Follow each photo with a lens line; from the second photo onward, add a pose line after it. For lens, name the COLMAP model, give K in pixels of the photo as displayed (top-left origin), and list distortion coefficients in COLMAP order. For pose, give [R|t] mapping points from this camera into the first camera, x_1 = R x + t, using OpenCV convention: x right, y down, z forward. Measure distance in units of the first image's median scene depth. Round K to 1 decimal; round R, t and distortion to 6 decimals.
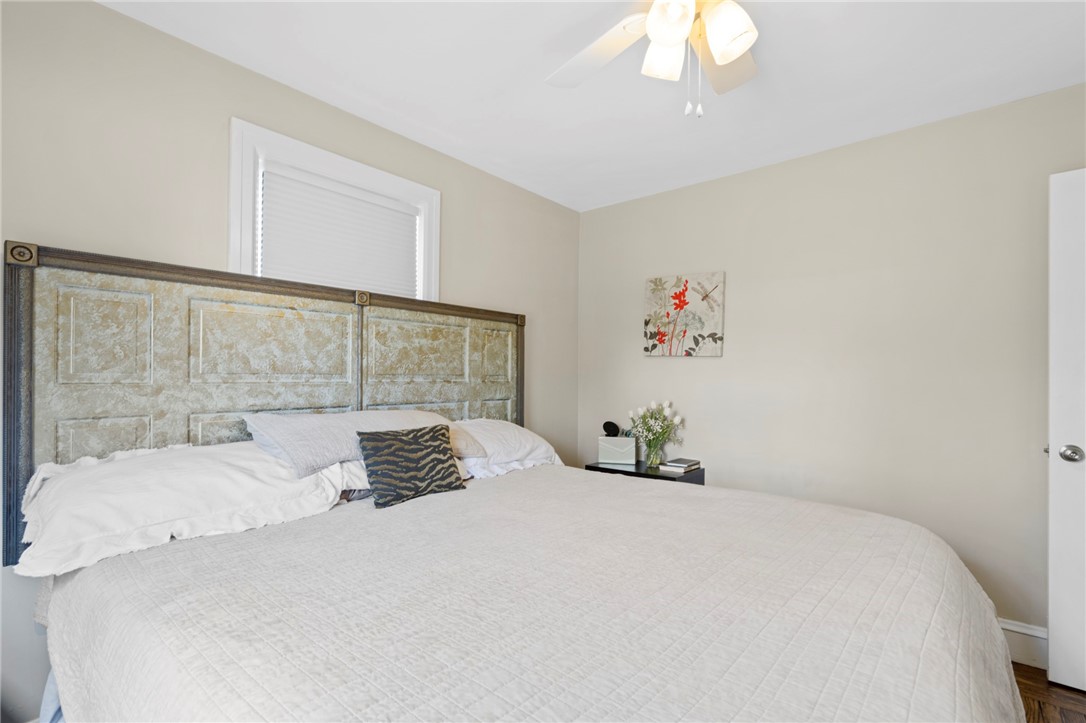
lens RADIAL K [[502.8, 0, 543.1], [0, 502.8, 371.7], [0, 0, 1]] dist [0.000996, 0.000369]
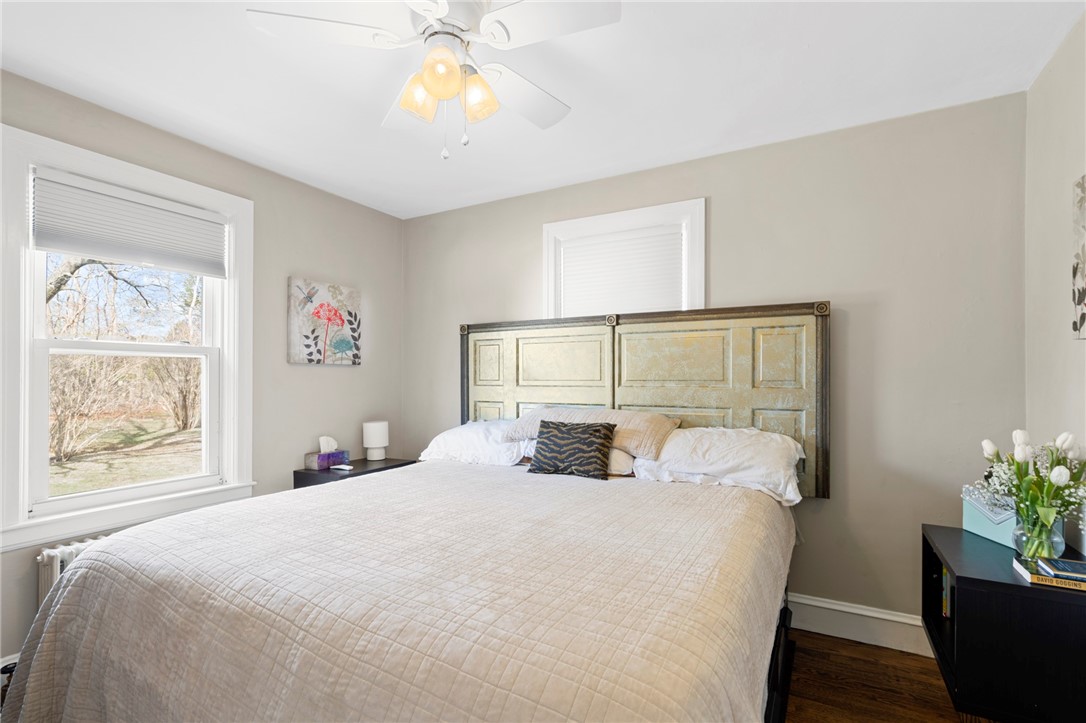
lens RADIAL K [[502.8, 0, 543.1], [0, 502.8, 371.7], [0, 0, 1]] dist [0.000996, 0.000369]
pose [[0.207328, -0.024527, -0.977964, 0.796723], [0.006038, 0.999699, -0.023793, 0.012200], [0.978253, -0.000972, 0.207414, 0.538488]]
